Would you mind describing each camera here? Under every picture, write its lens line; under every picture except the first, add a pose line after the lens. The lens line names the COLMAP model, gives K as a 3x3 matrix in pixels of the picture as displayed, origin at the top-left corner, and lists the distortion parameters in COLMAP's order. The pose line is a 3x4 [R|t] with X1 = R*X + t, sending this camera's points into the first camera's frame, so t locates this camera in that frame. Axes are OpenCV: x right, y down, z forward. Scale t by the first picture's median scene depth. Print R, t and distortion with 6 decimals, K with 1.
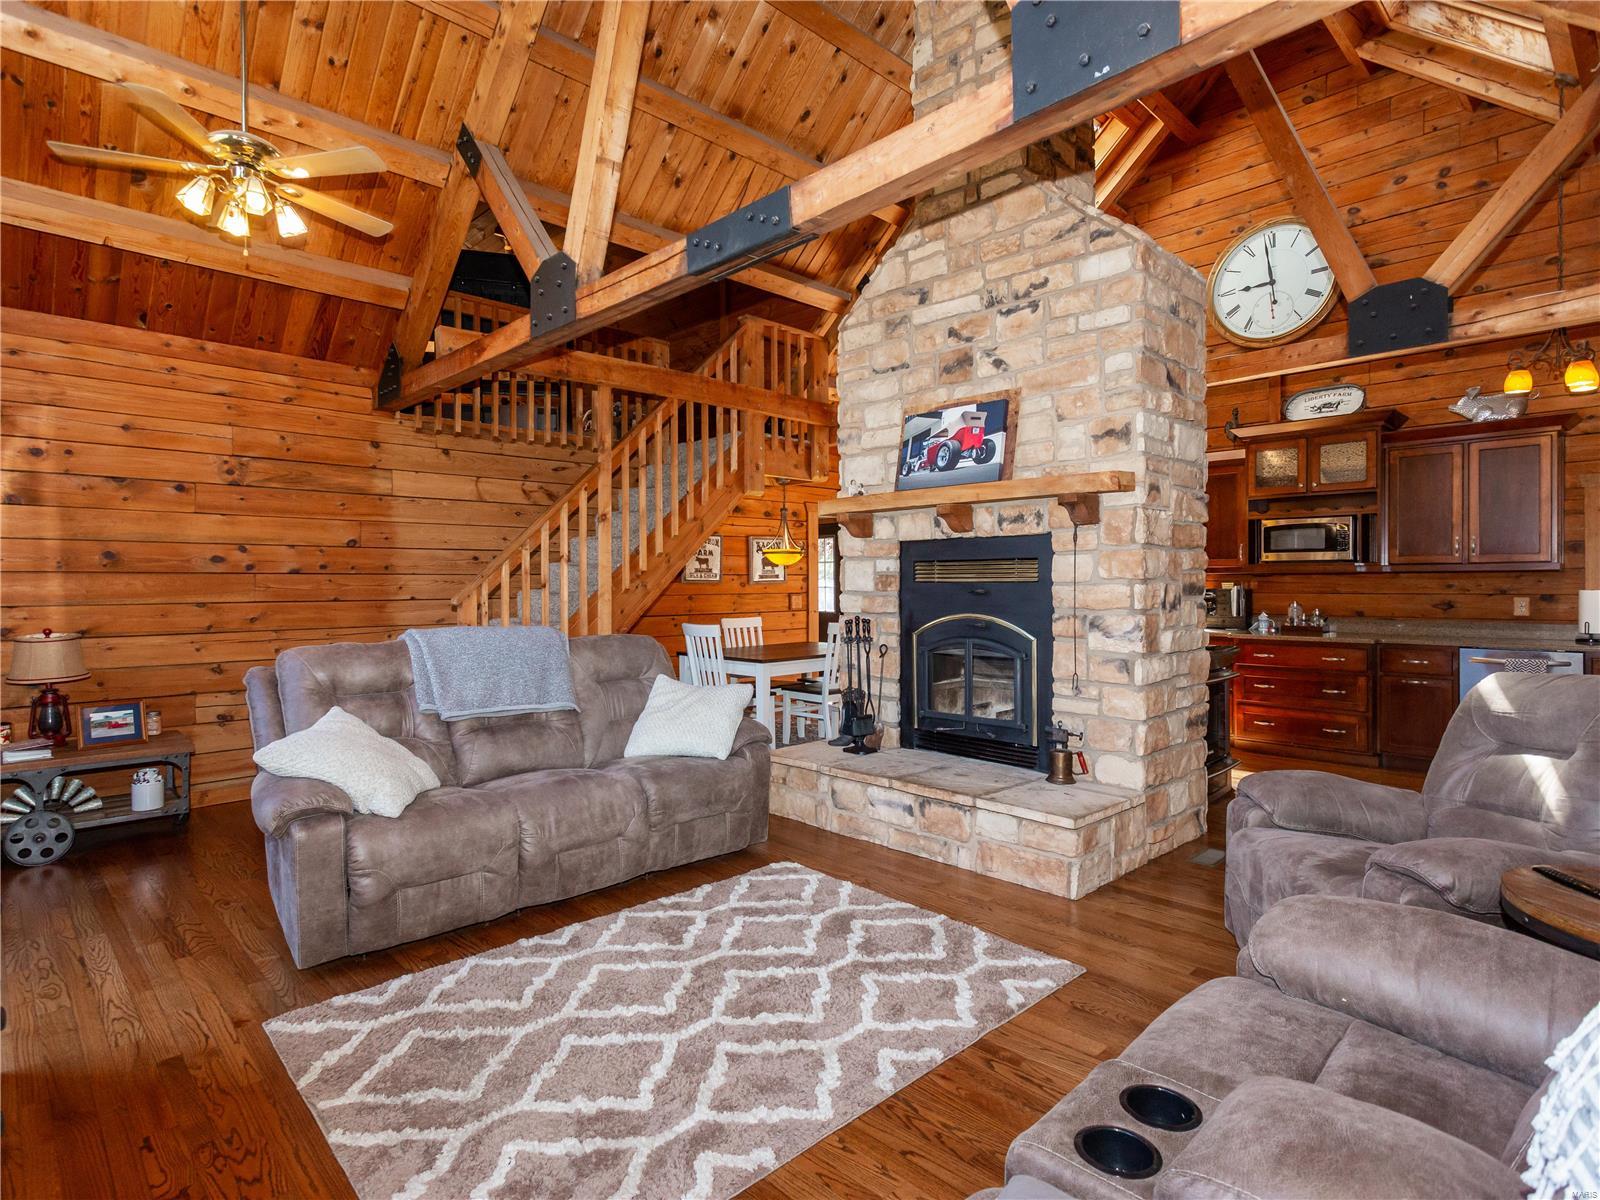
lens RADIAL K [[848.1, 0, 784.3], [0, 848.1, 586.0], [0, 0, 1]] dist [0.007445, 0.001201]
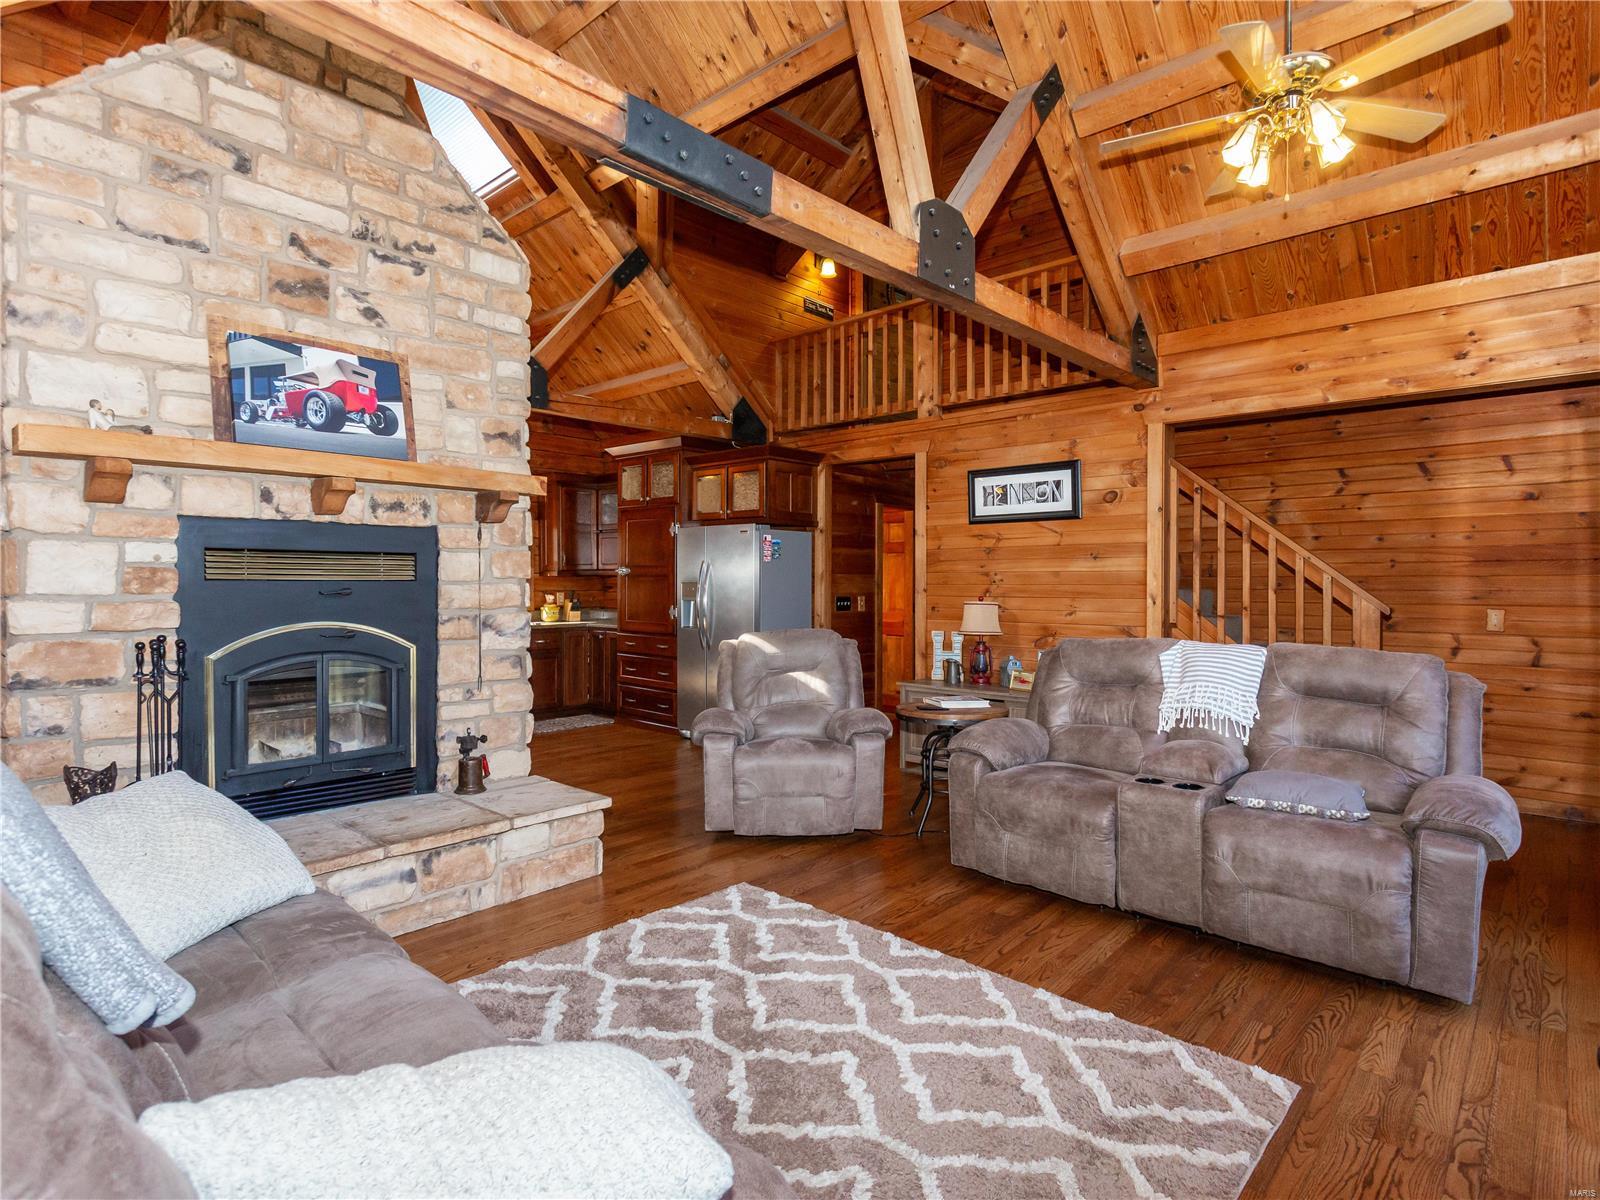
lens RADIAL K [[848.1, 0, 797.0], [0, 848.1, 587.7], [0, 0, 1]] dist [0.007445, 0.001201]
pose [[-0.070046, -0.003574, 0.997537, -0.613375], [0.002093, 0.999991, 0.003730, -0.000067], [-0.997542, 0.002349, -0.070038, 0.666778]]
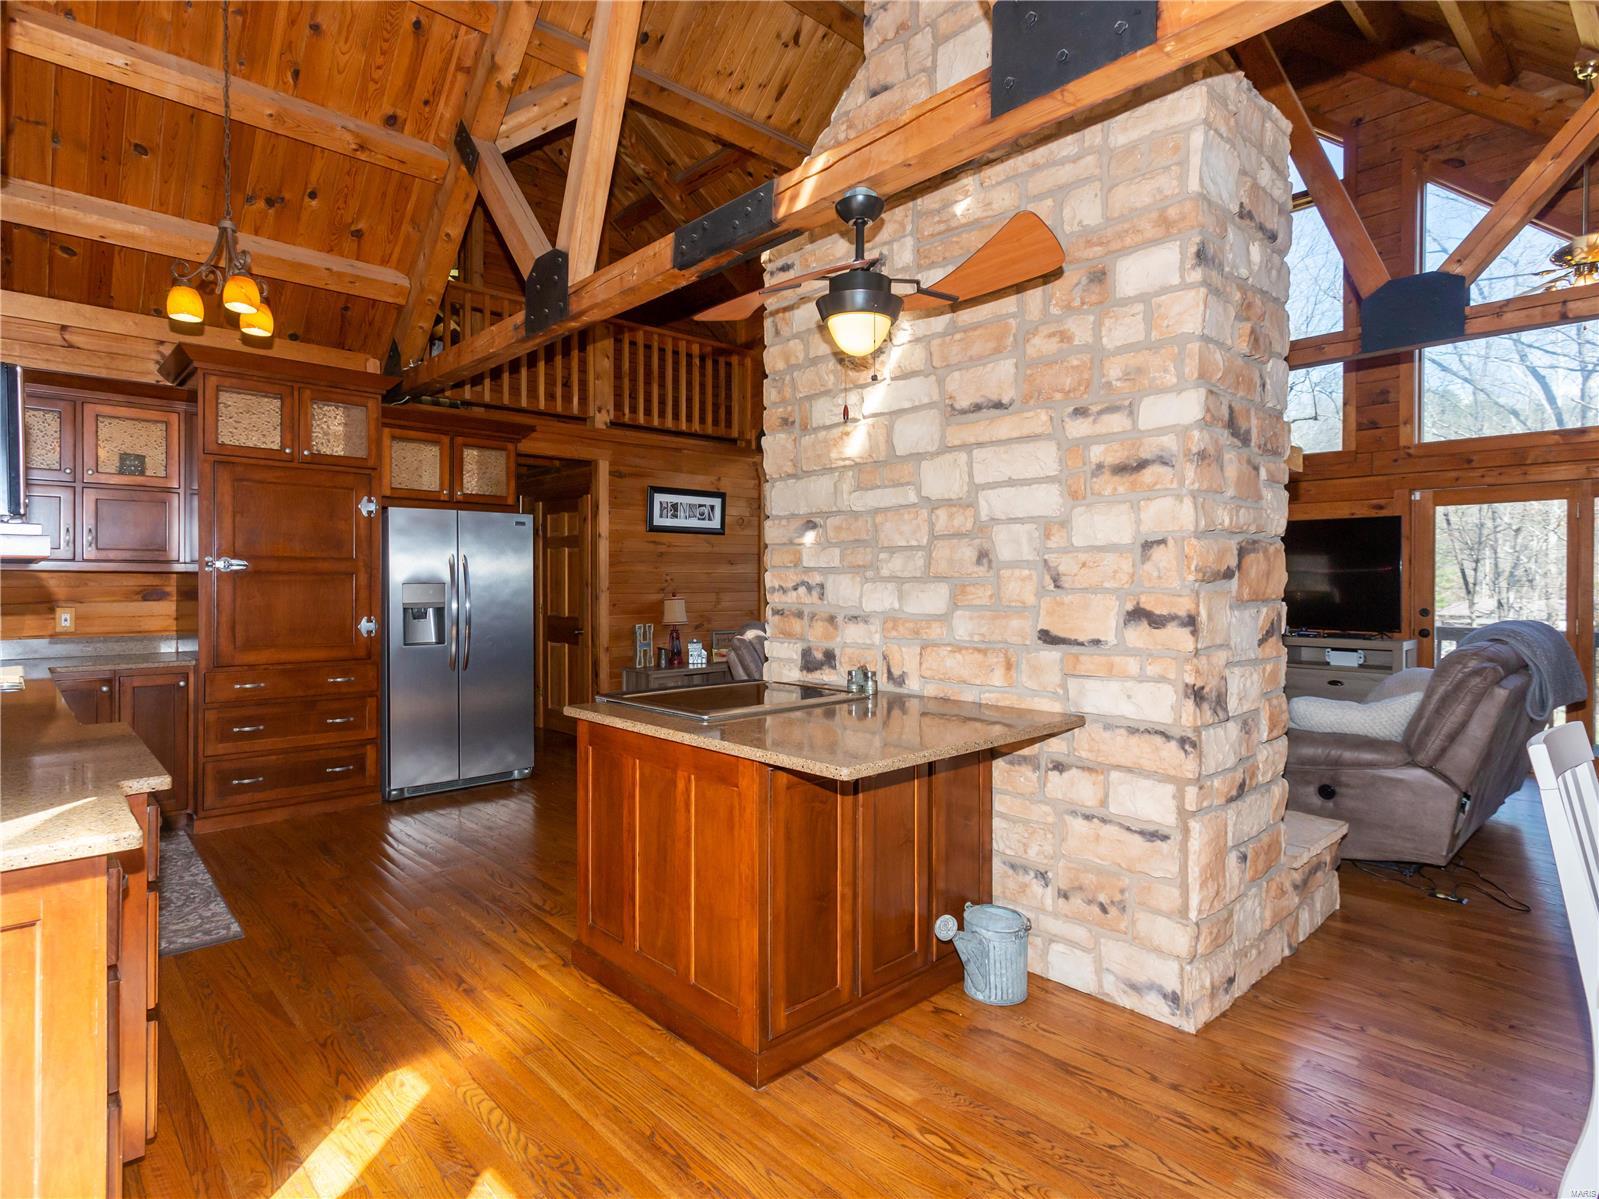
lens RADIAL K [[847.6, 0, 794.7], [0, 847.6, 589.8], [0, 0, 1]] dist [0.007445, 0.001201]
pose [[-0.999787, 0.004805, 0.020096, 0.450812], [0.005151, 0.999839, 0.017189, -0.013900], [-0.020010, 0.017289, -0.999650, 1.915543]]
